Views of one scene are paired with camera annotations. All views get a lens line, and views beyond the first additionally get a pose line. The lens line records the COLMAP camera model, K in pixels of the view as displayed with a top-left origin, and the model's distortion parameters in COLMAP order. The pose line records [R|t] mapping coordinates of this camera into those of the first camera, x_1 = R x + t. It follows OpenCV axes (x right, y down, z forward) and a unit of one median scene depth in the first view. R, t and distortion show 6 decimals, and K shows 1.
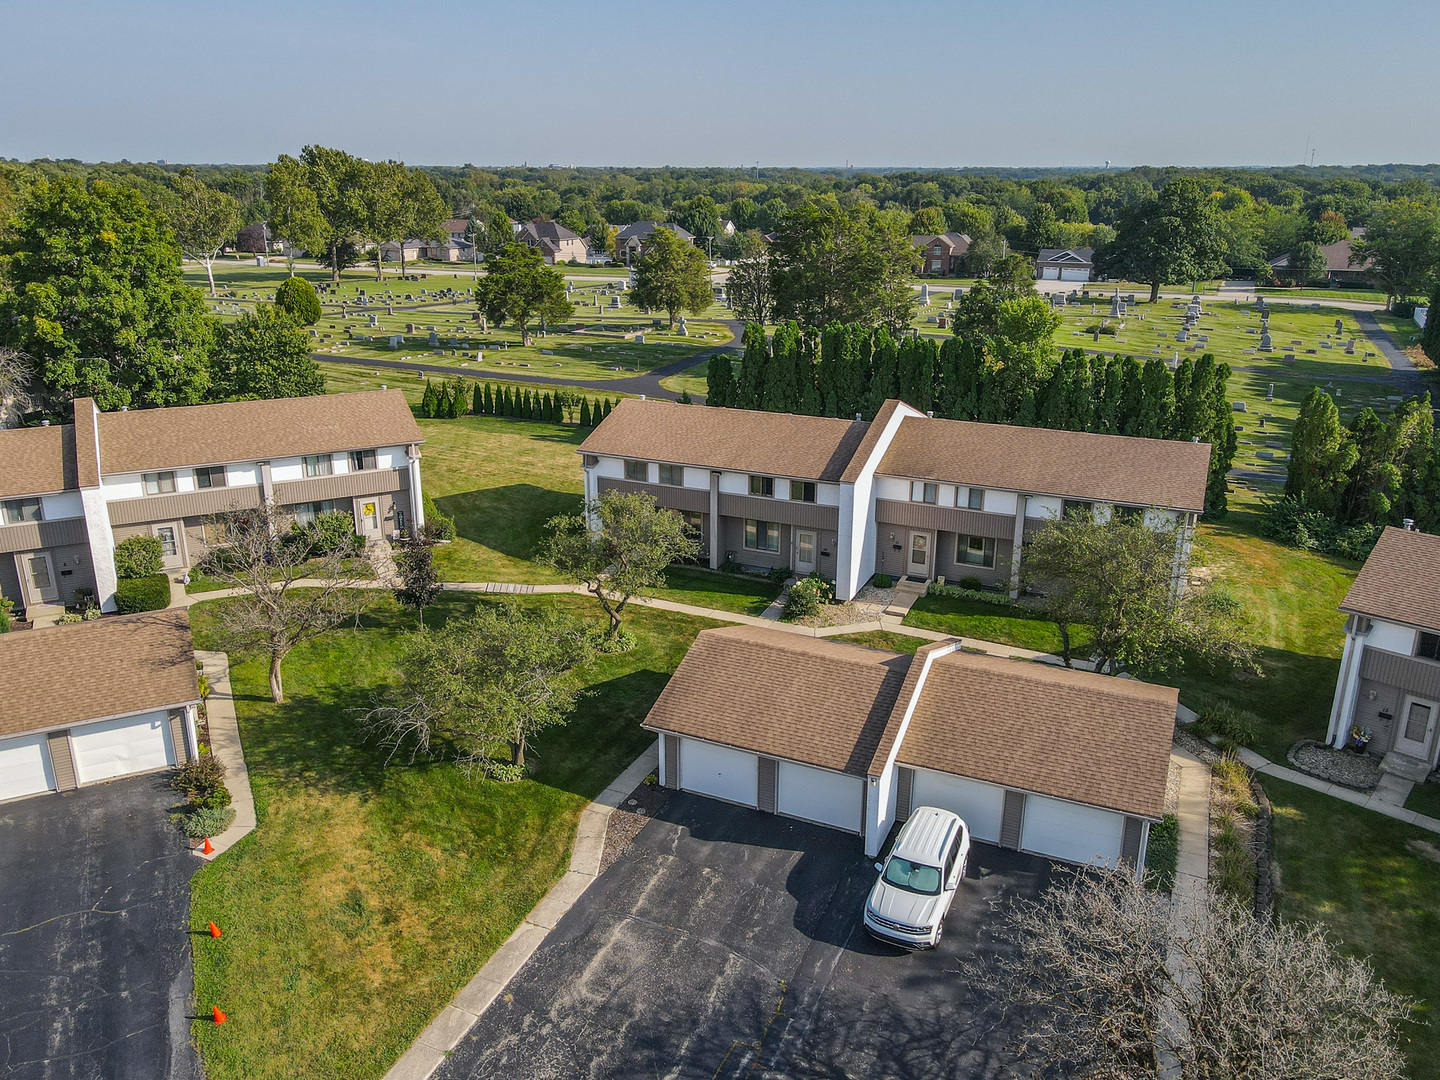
lens RADIAL K [[1082.4, 0, 714.0], [0, 1082.4, 533.5], [0, 0, 1]] dist [-0.014716, 0.071876]
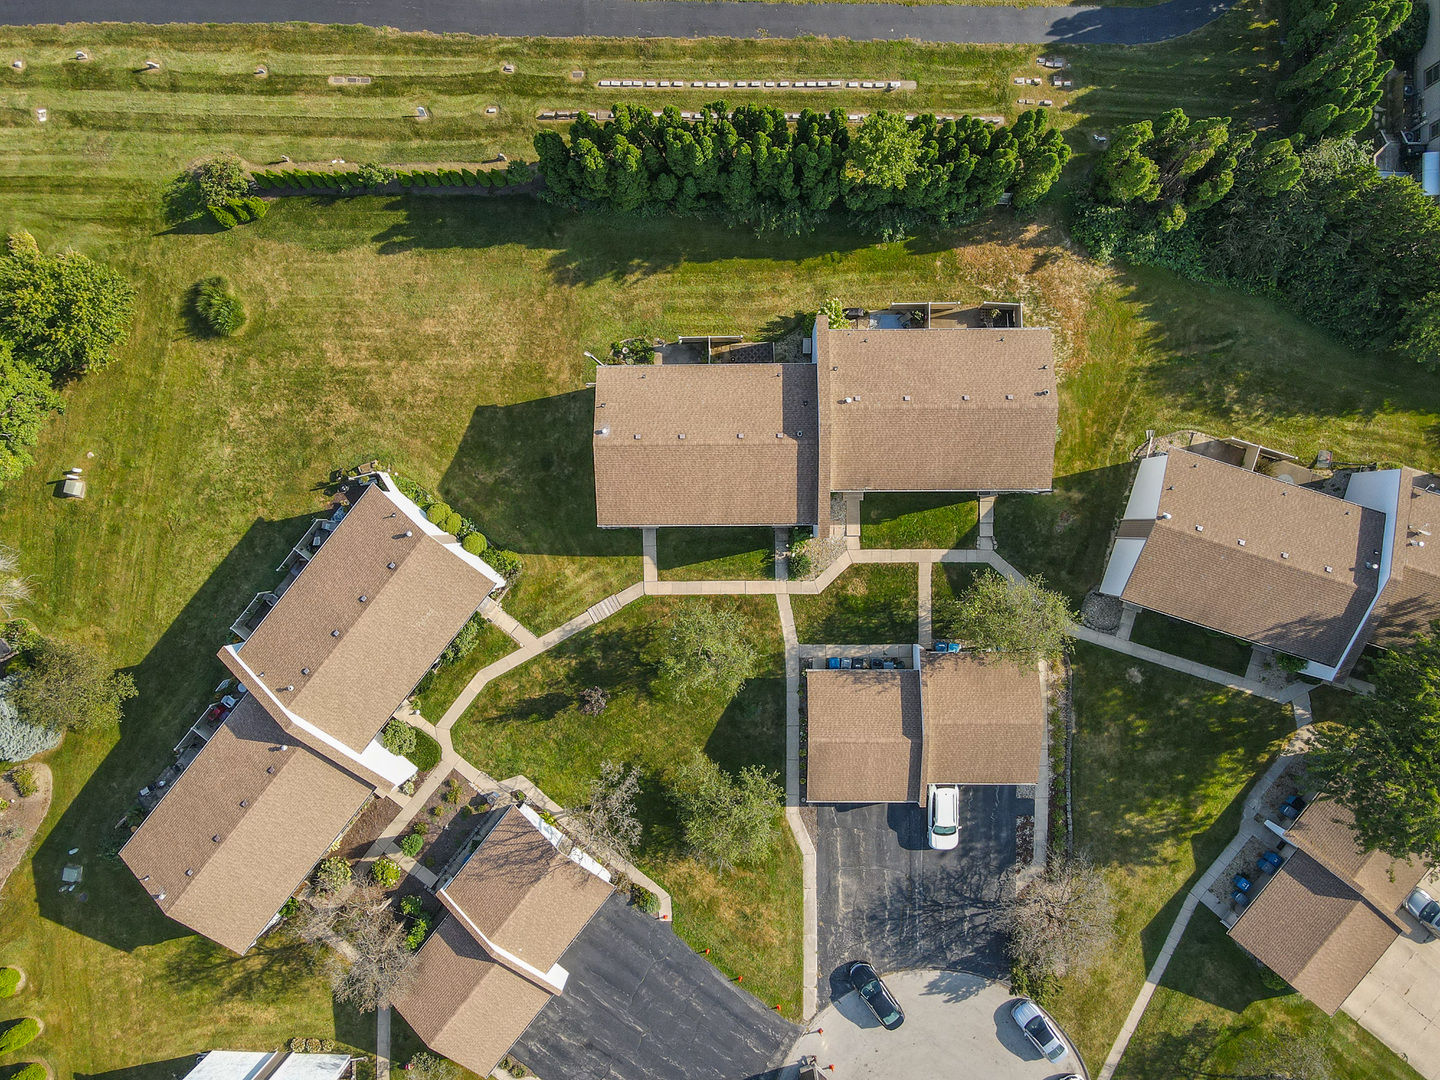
lens RADIAL K [[1082.4, 0, 714.0], [0, 1082.4, 533.5], [0, 0, 1]] dist [-0.014716, 0.071876]
pose [[0.909184, -0.416300, 0.008912, -0.024073], [0.130110, 0.304357, 0.943631, -1.341528], [-0.395545, -0.856774, 0.330881, 0.548124]]
